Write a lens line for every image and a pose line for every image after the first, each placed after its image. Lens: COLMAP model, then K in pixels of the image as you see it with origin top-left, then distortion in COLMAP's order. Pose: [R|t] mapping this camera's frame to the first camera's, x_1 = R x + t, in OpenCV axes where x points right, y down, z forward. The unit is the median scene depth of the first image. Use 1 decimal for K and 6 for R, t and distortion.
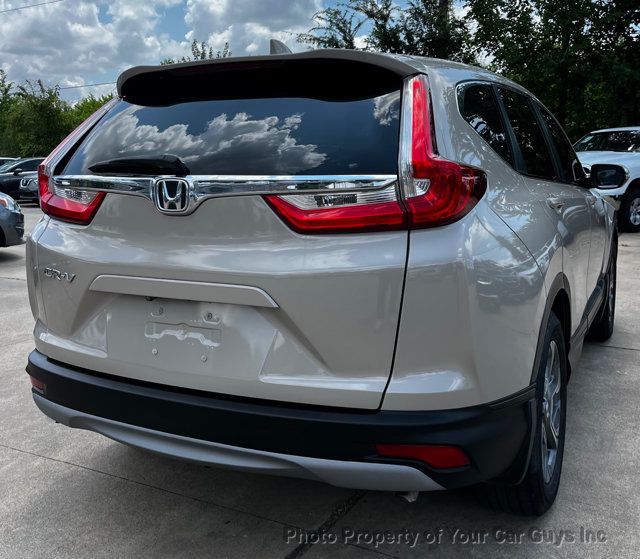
lens RADIAL K [[698.0, 0, 325.2], [0, 698.0, 266.0], [0, 0, 1]] dist [0.017327, 0.021316]
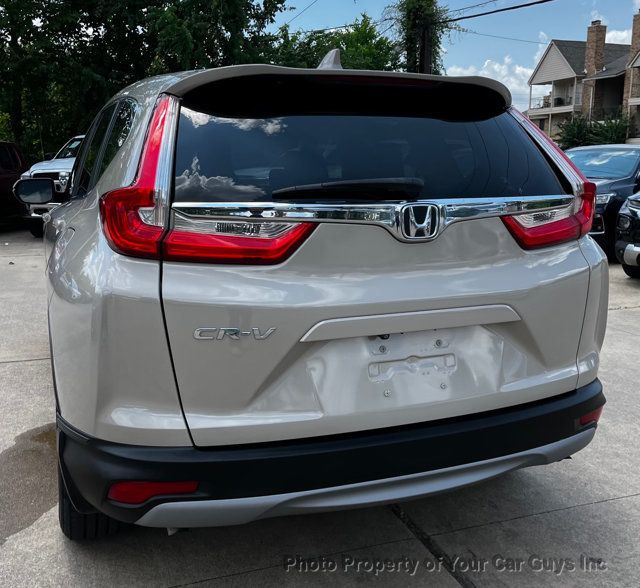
lens RADIAL K [[715.5, 0, 353.4], [0, 715.5, 294.1], [0, 0, 1]] dist [0.060668, -0.046212]
pose [[0.652611, -0.126927, 0.746986, -0.971222], [0.105049, 0.991505, 0.076699, -0.084649], [-0.750376, 0.028415, 0.660401, 0.420629]]
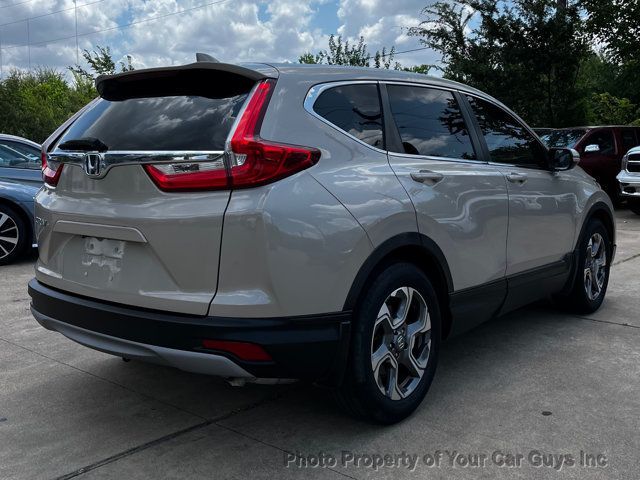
lens RADIAL K [[687.4, 0, 320.0], [0, 687.4, 240.0], [0, 0, 1]] dist [0.043510, -0.021753]
pose [[0.976161, 0.030520, -0.214892, 0.533996], [-0.034604, 0.999284, -0.015269, 0.058311], [0.214272, 0.022341, 0.976518, -0.285869]]
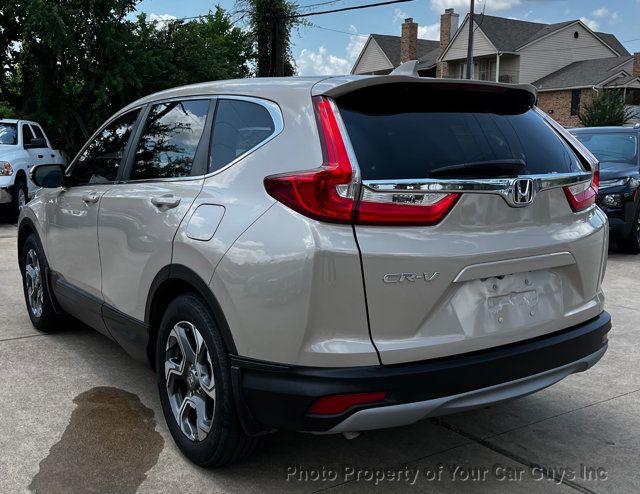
lens RADIAL K [[694.4, 0, 334.2], [0, 694.4, 263.4], [0, 0, 1]] dist [0.025683, 0.039295]
pose [[0.477154, -0.138134, 0.867896, -1.451285], [0.128716, 0.987904, 0.086469, -0.121032], [-0.869342, 0.070453, 0.489163, 0.663432]]
